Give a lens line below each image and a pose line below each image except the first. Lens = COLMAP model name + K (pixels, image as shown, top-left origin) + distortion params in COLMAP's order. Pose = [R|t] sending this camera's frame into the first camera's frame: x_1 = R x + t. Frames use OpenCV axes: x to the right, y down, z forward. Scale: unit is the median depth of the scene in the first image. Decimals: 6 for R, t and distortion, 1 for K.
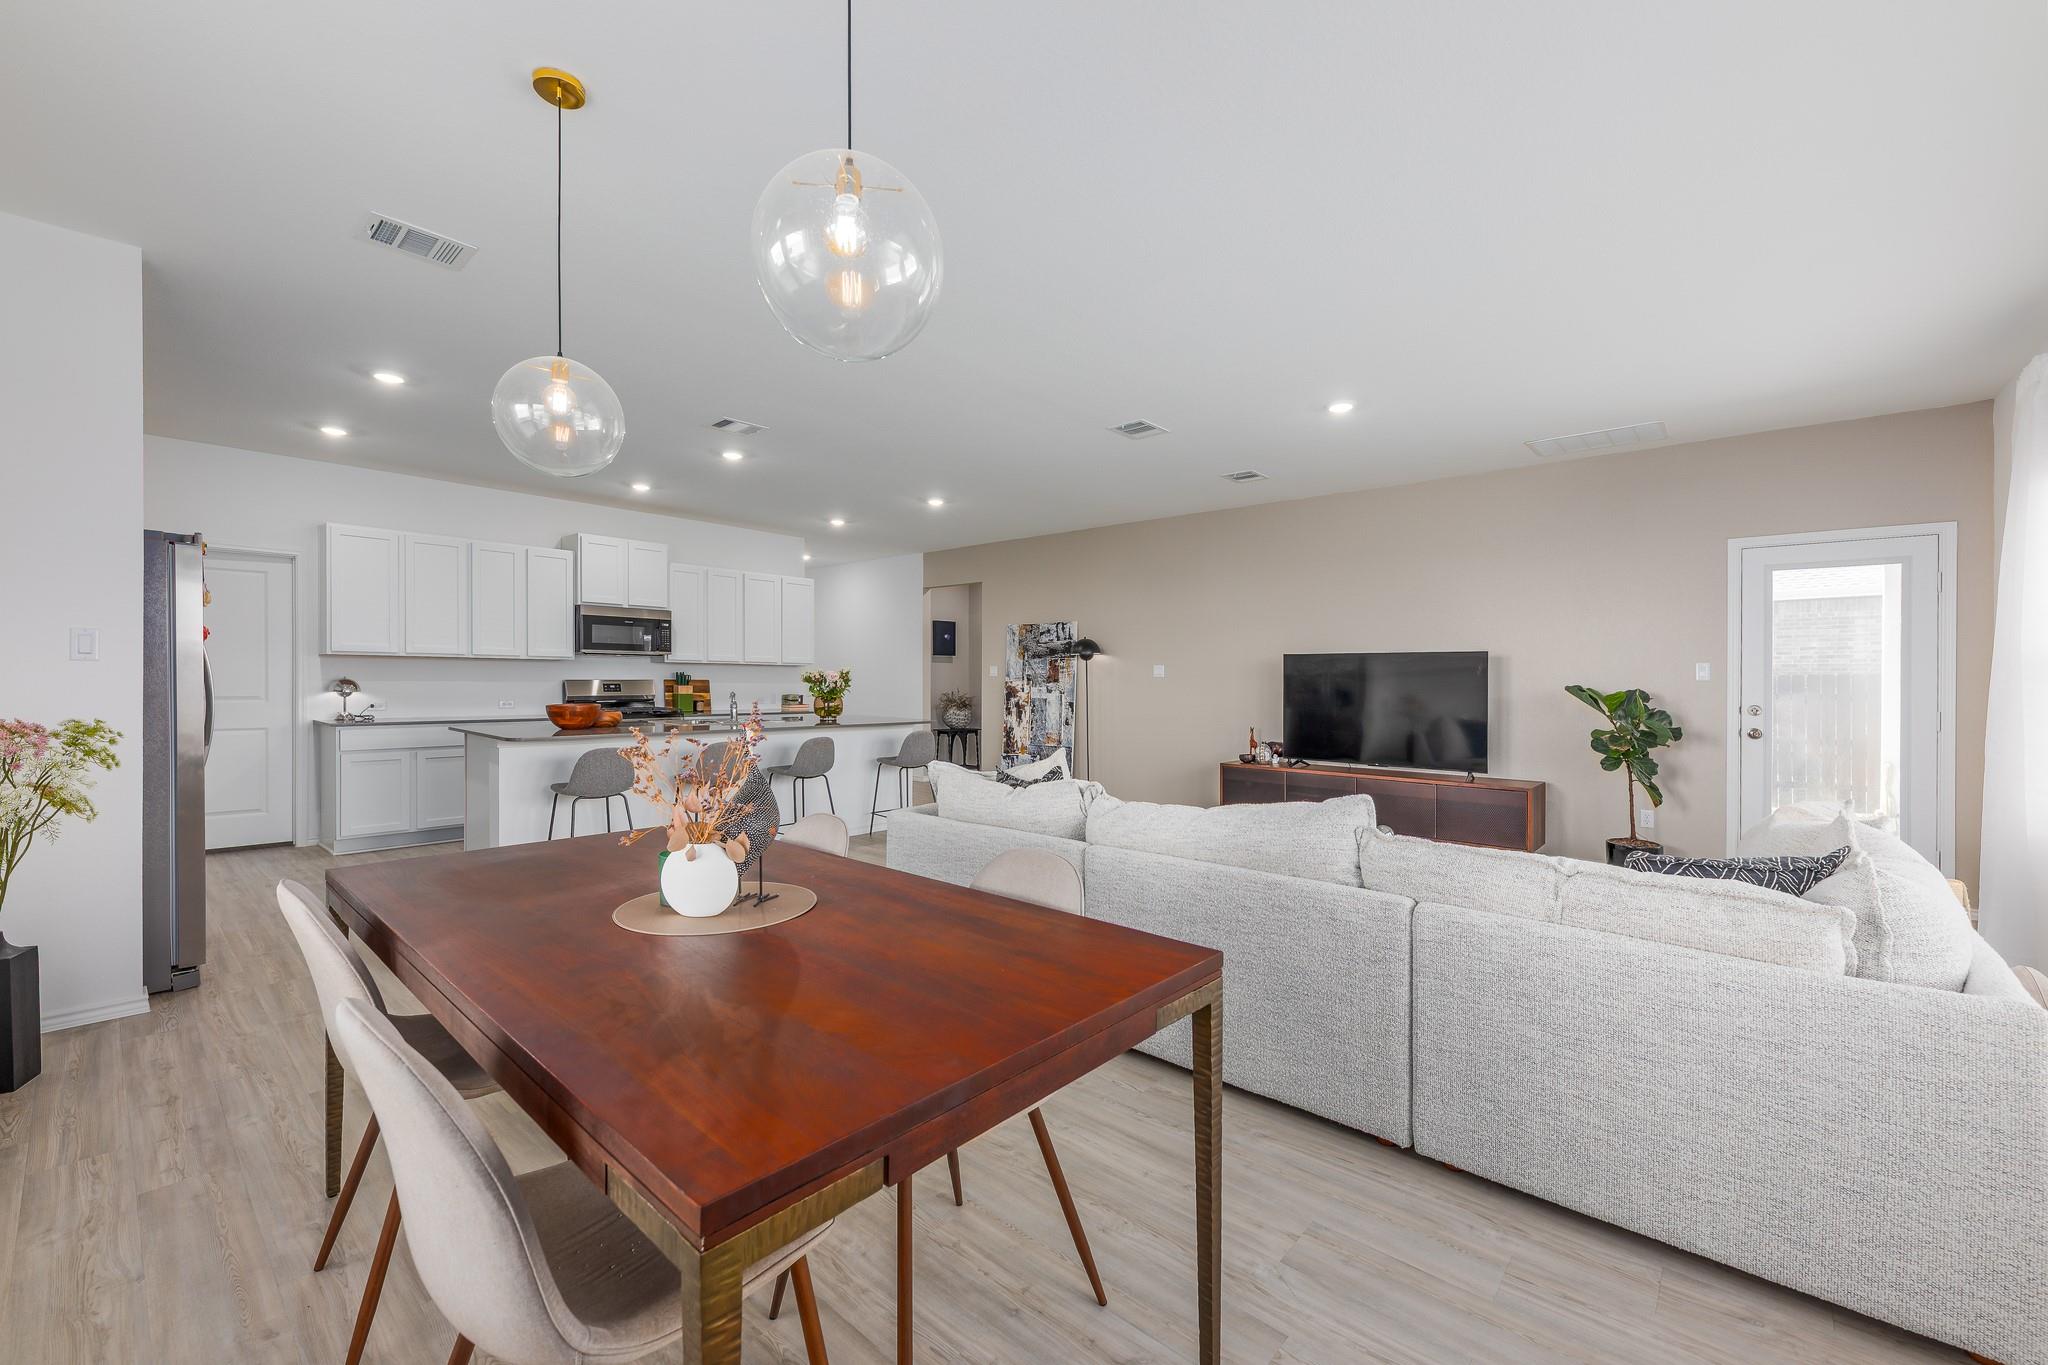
lens RADIAL K [[834.4, 0, 1016.4], [0, 834.4, 678.9], [0, 0, 1]] dist [-0.000469, -0.000214]
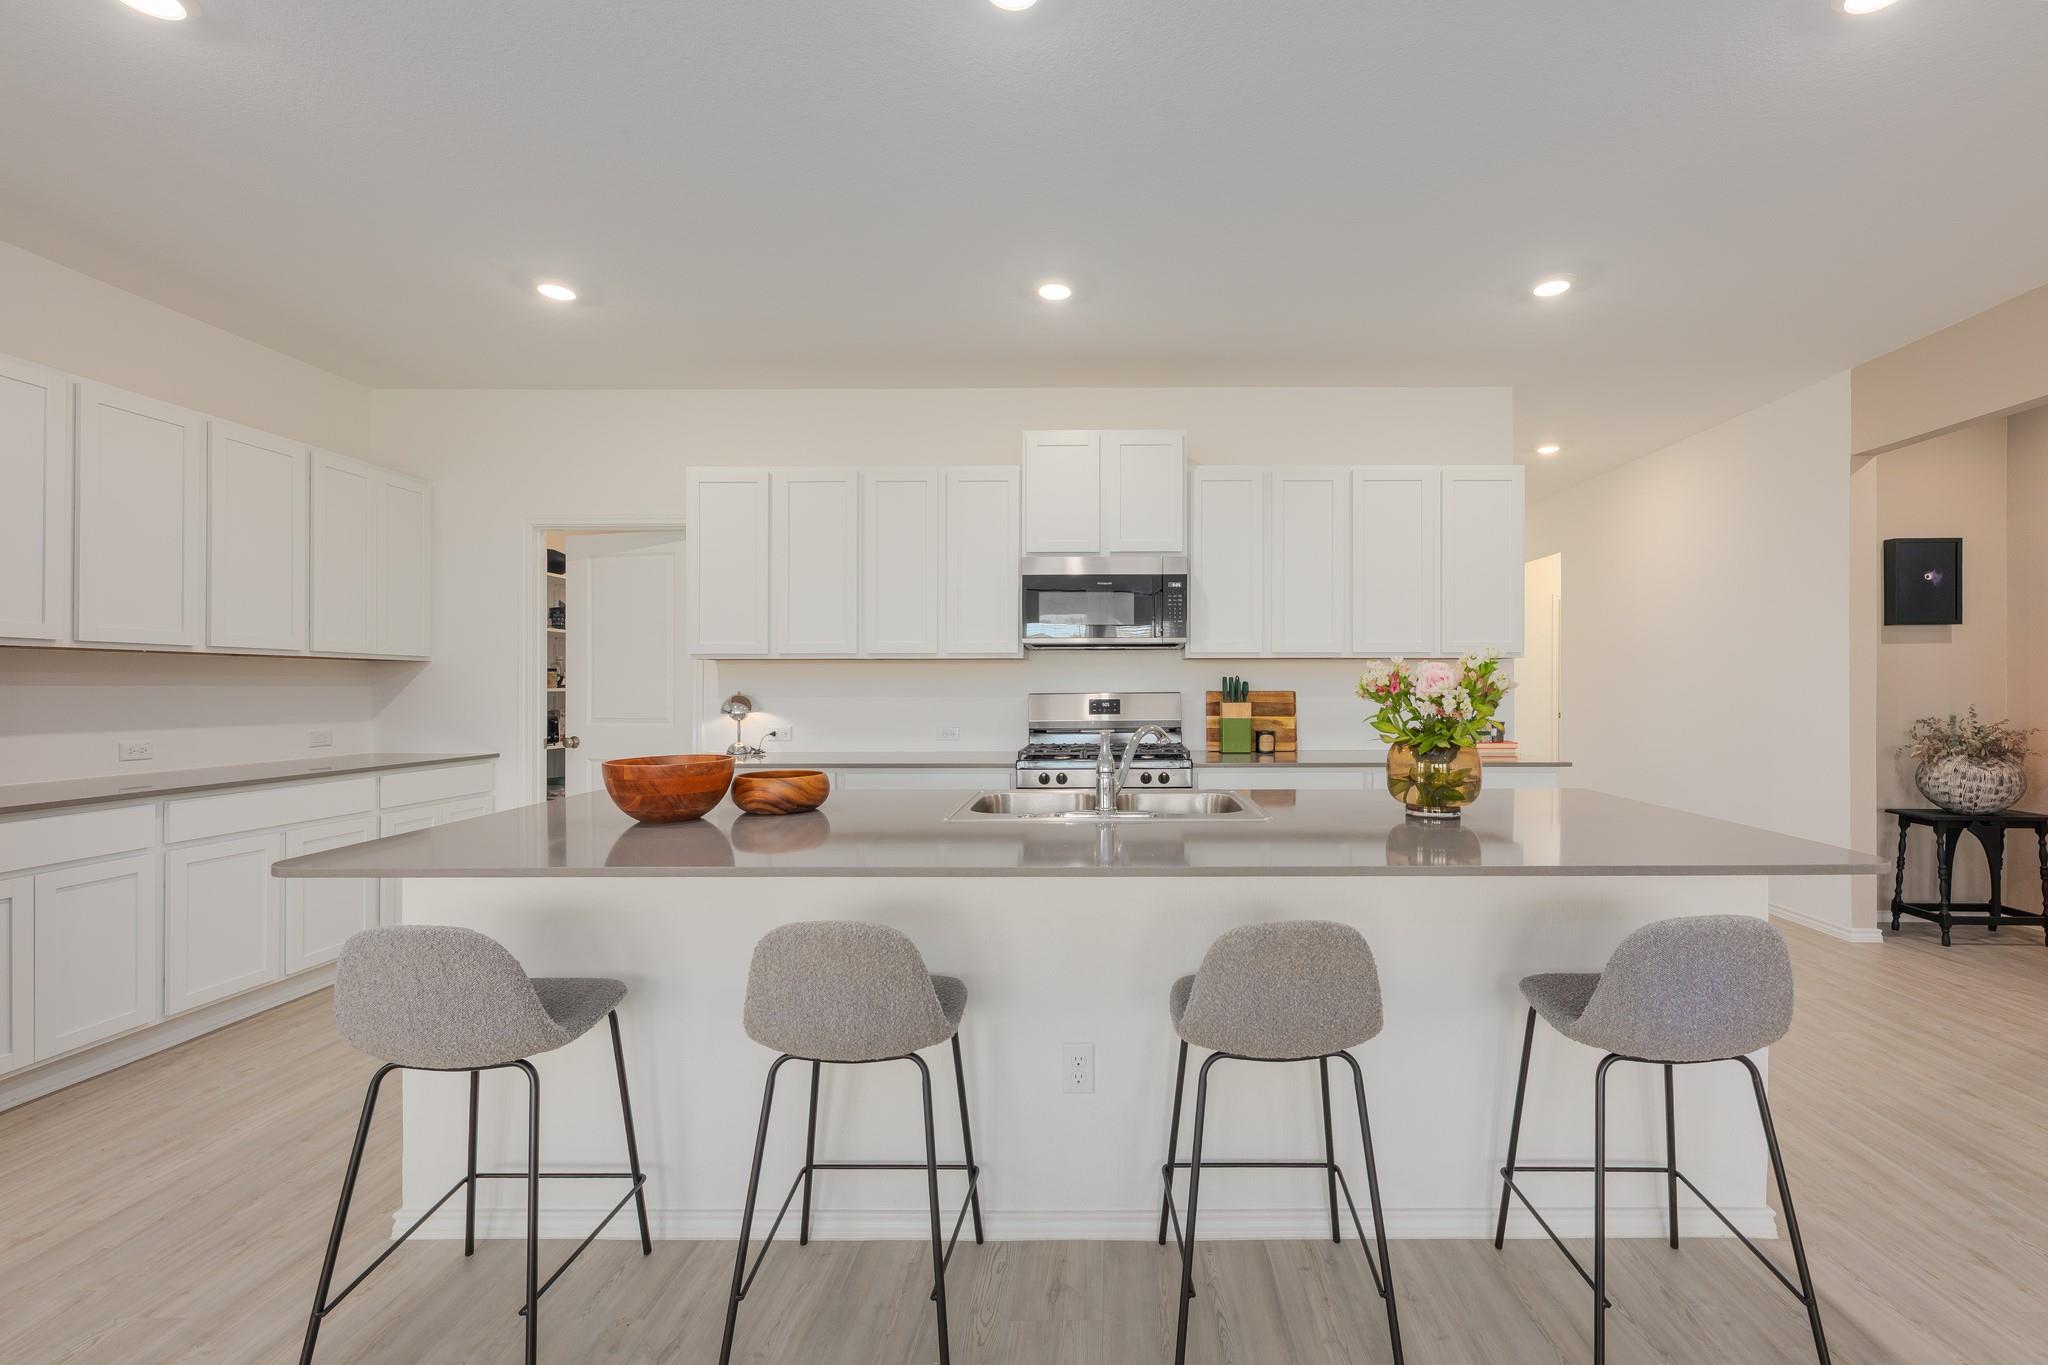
lens RADIAL K [[814.6, 0, 1092.3], [0, 814.6, 690.6], [0, 0, 1]] dist [-0.000245, -0.000103]
pose [[0.663893, -0.006817, -0.747797, -0.079502], [0.010450, 0.999945, 0.000162, -0.000456], [0.747755, -0.007922, 0.663928, 0.626010]]
